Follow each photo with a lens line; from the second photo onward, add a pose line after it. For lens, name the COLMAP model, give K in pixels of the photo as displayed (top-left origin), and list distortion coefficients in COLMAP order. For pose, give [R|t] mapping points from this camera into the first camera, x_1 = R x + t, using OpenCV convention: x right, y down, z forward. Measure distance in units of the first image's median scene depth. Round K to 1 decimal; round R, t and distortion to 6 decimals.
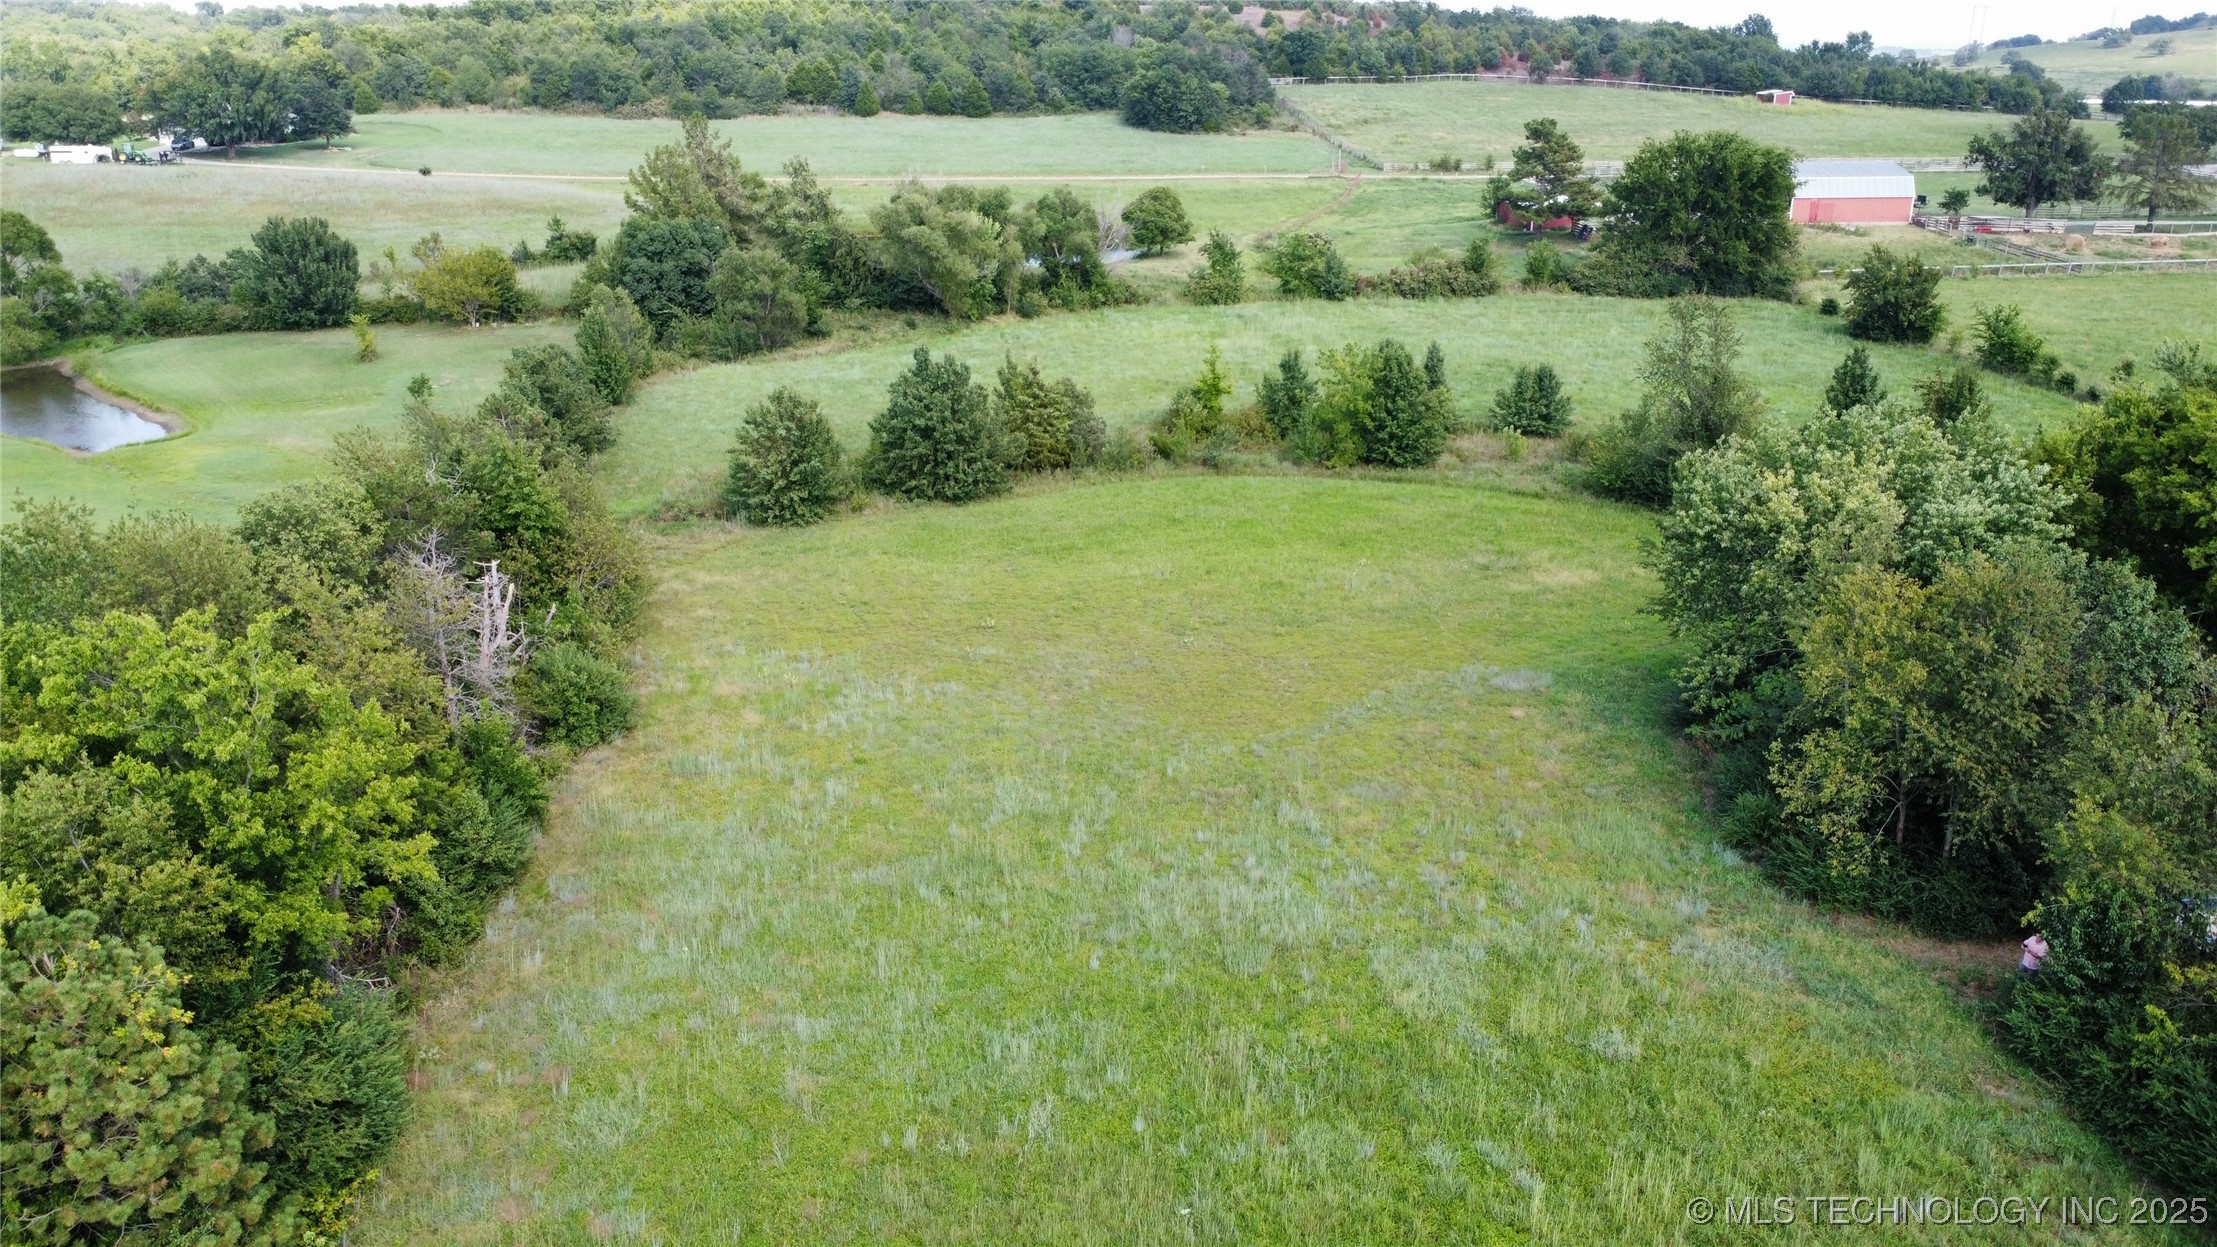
lens RADIAL K [[1661.2, 0, 1113.5], [0, 1661.2, 622.3], [0, 0, 1]] dist [0.012152, -0.003357]
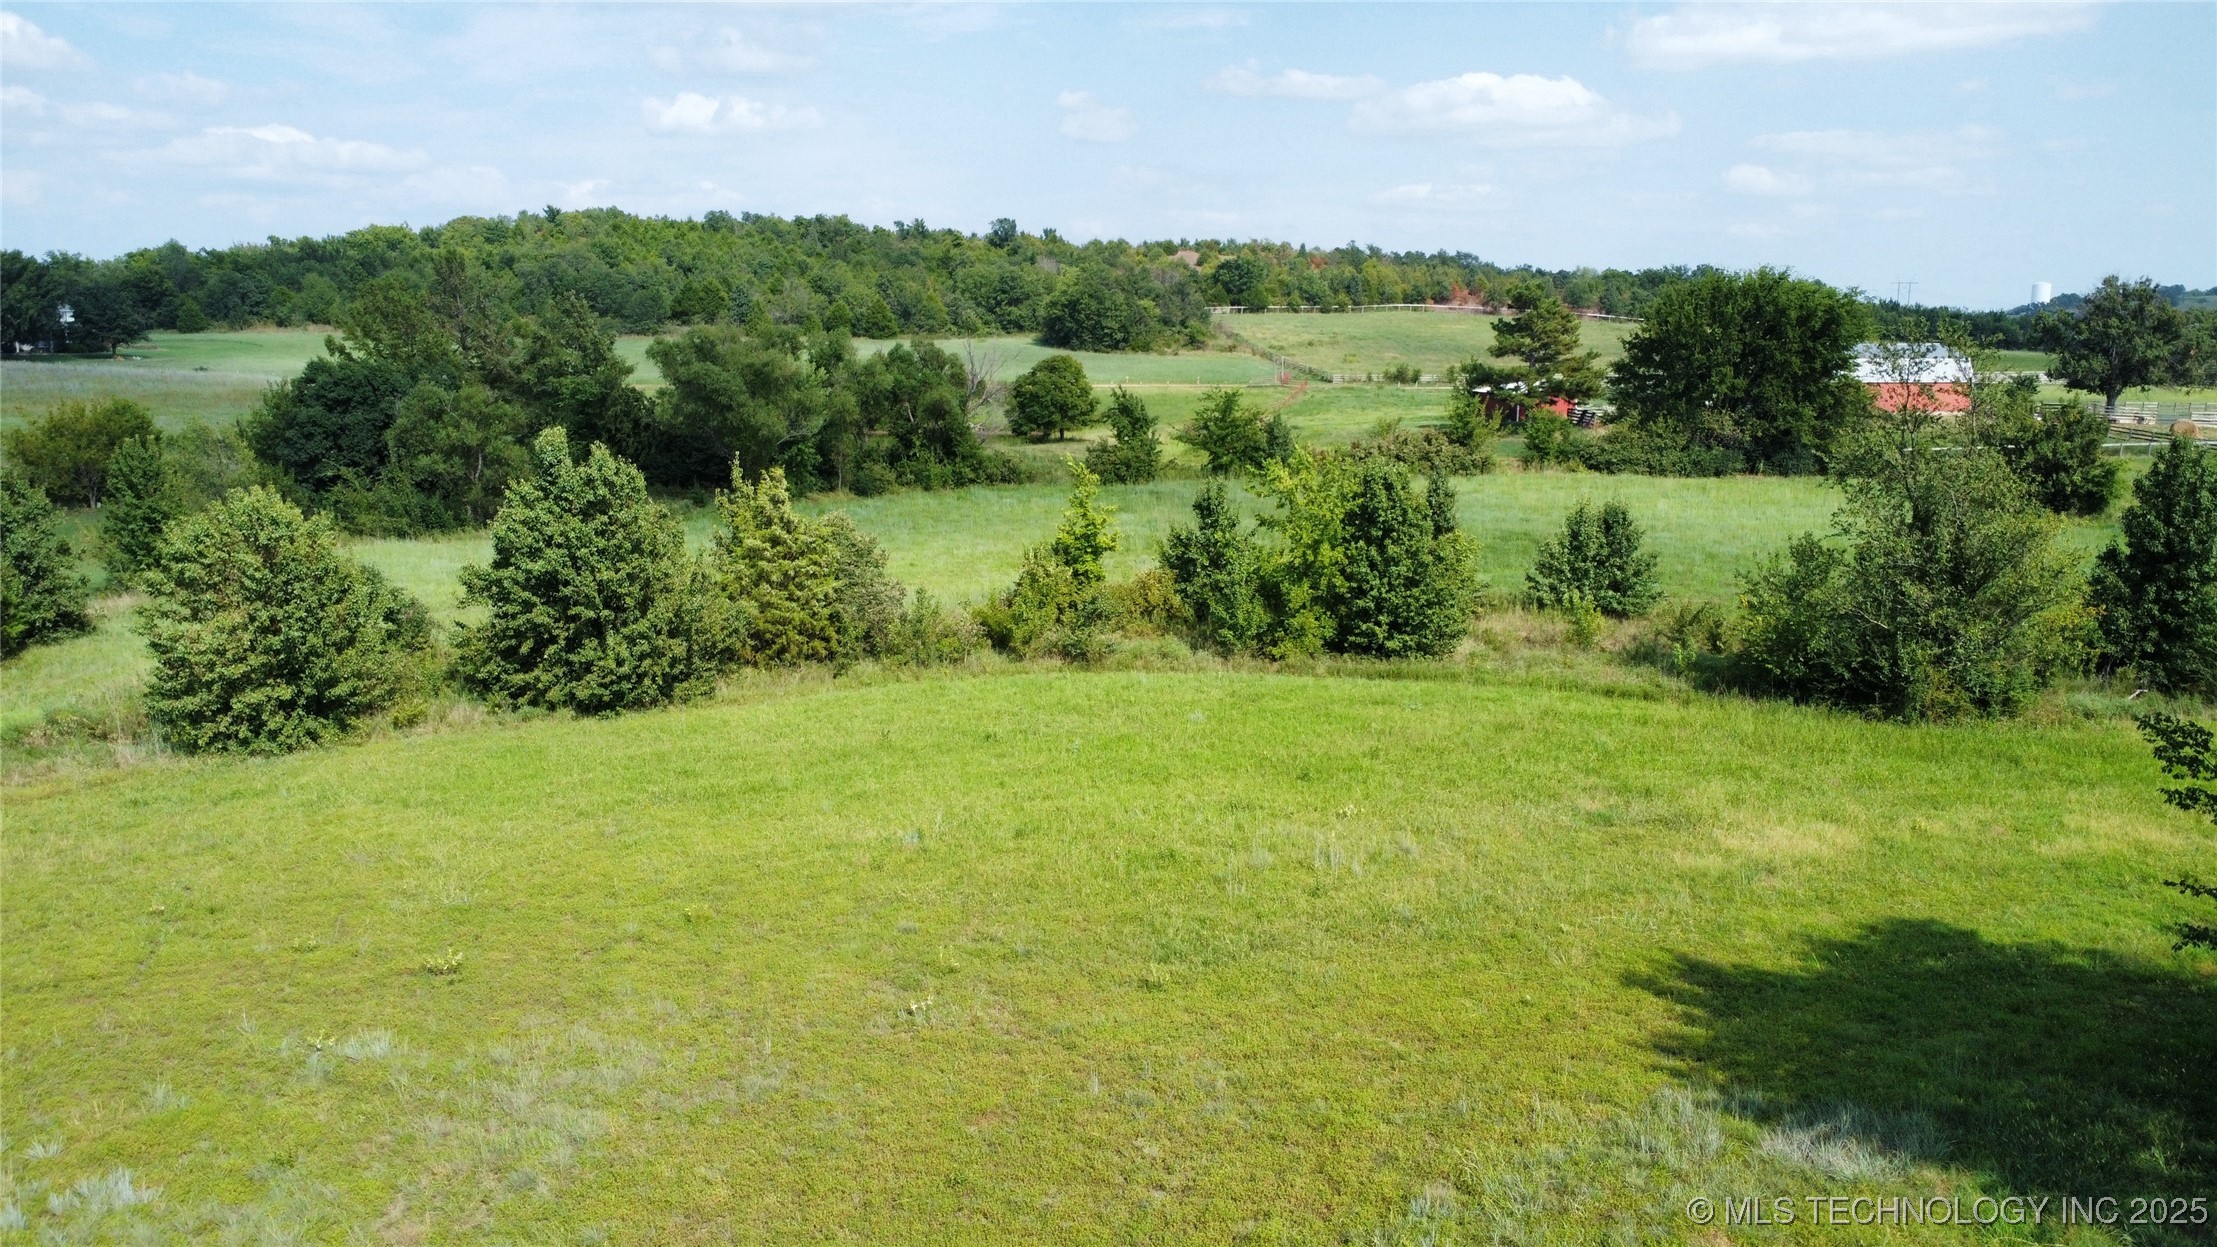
lens RADIAL K [[1661.2, 0, 1097.7], [0, 1661.2, 617.5], [0, 0, 1]] dist [0.012152, -0.003357]
pose [[0.999807, -0.005028, 0.019009, 0.036898], [0.008124, 0.986014, -0.166465, -0.006345], [-0.017906, 0.166587, 0.985864, 0.278574]]
